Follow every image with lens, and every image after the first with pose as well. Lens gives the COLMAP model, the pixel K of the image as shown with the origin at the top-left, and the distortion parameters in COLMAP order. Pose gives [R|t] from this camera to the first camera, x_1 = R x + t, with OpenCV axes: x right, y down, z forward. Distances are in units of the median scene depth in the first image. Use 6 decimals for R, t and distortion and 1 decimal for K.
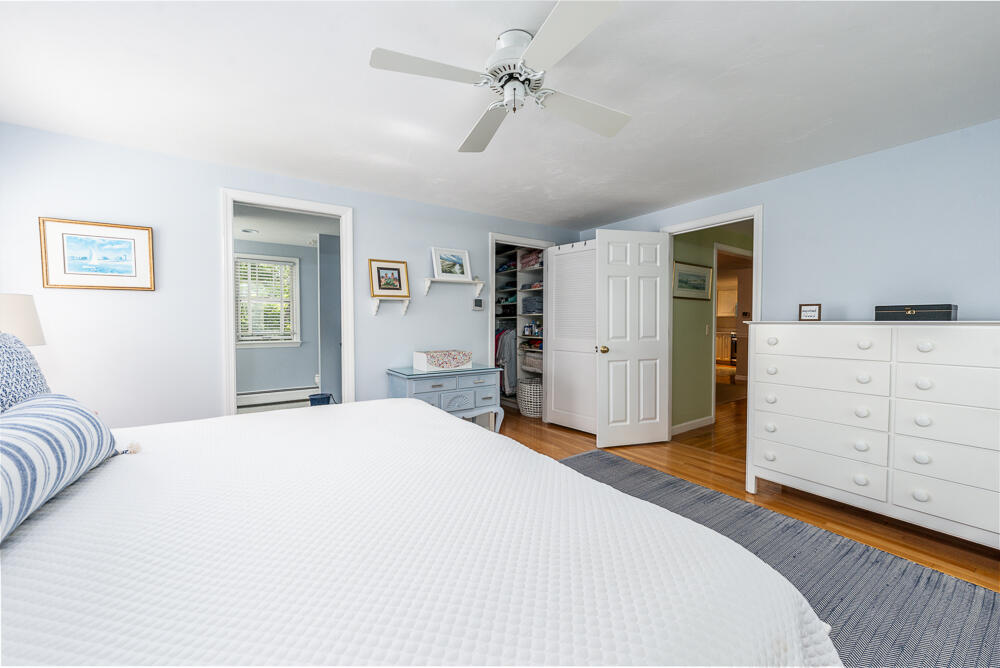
lens RADIAL K [[391.1, 0, 495.6], [0, 391.1, 327.0], [0, 0, 1]] dist [0.000710, 0.000086]
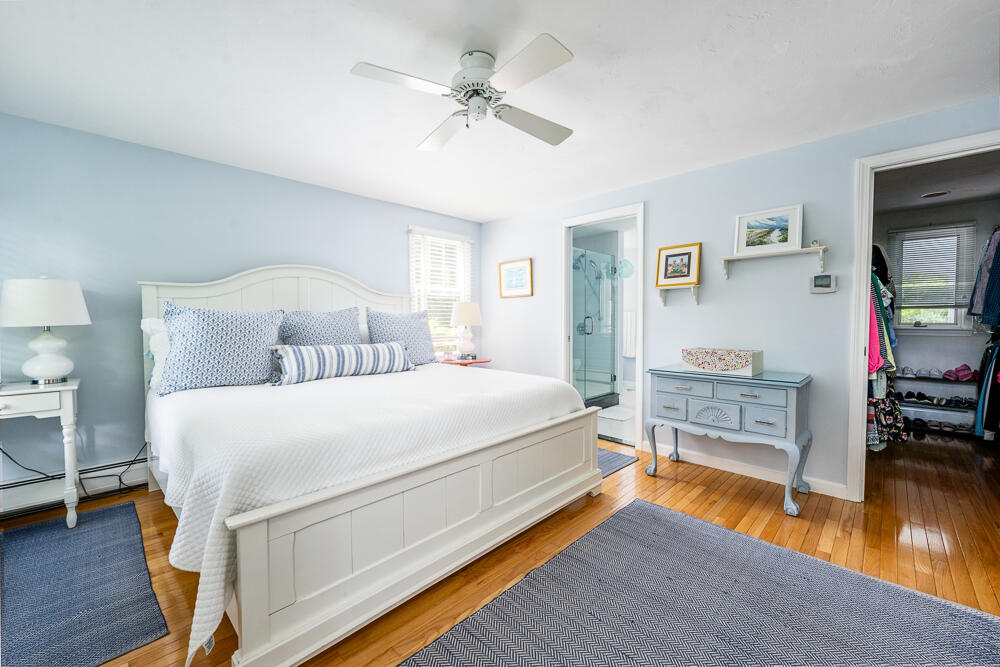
lens RADIAL K [[391.1, 0, 495.6], [0, 391.1, 326.5], [0, 0, 1]] dist [0.000710, 0.000086]
pose [[0.189294, 0.025516, -0.981589, 0.553095], [0.001157, 0.999656, 0.026209, -0.005062], [0.981920, -0.006097, 0.189199, 0.405552]]
